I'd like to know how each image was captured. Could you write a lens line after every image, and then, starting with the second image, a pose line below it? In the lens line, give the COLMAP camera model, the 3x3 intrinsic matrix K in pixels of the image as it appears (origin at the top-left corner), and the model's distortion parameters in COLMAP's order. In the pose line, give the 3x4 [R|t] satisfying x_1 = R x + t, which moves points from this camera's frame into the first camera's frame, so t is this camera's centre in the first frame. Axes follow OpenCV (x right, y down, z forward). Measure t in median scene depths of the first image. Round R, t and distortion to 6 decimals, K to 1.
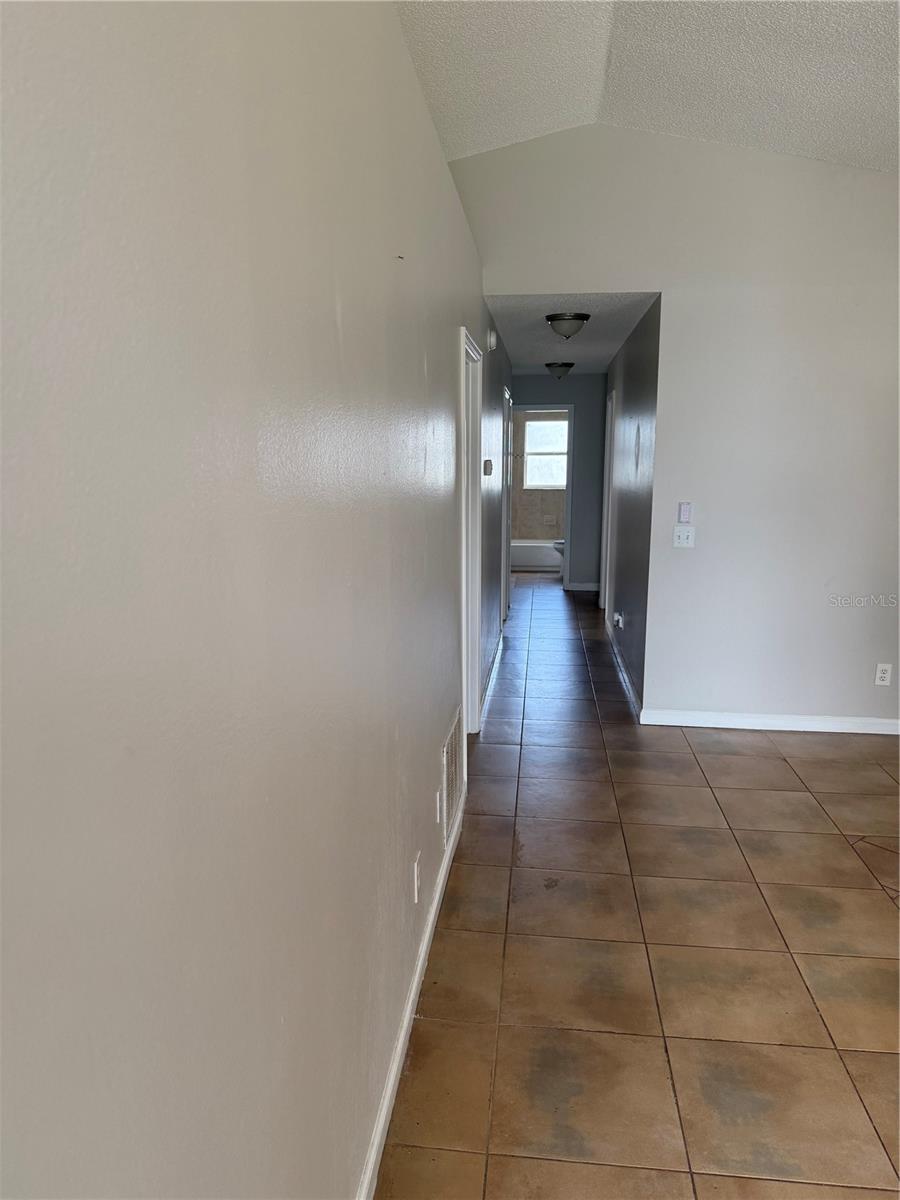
lens RADIAL K [[853.2, 0, 453.5], [0, 853.2, 607.2], [0, 0, 1]] dist [0.050802, -0.076355]
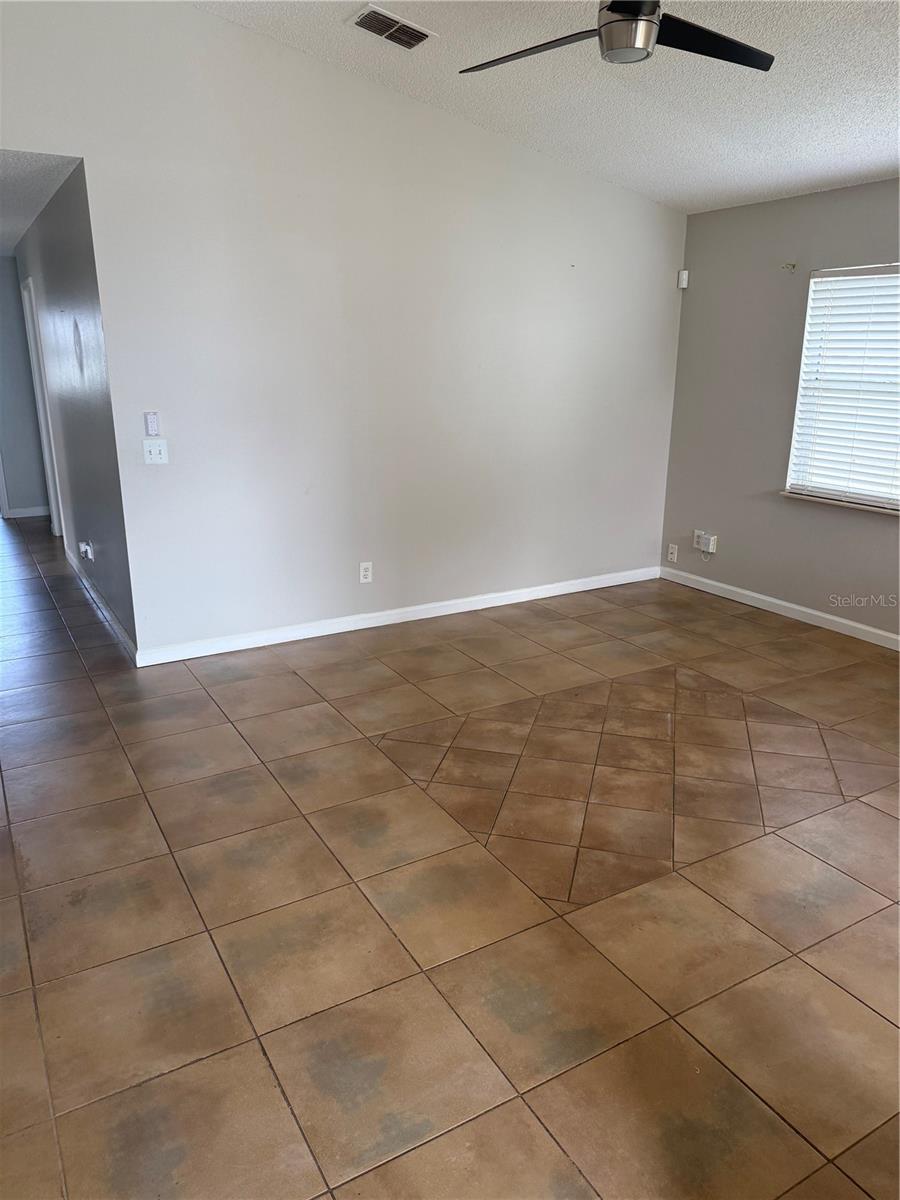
lens RADIAL K [[853.2, 0, 455.8], [0, 853.2, 597.4], [0, 0, 1]] dist [0.050802, -0.076355]
pose [[0.807291, -0.162435, 0.567359, -0.011872], [0.105217, 0.985588, 0.132461, -0.026361], [-0.580698, -0.047239, 0.812747, 0.129351]]
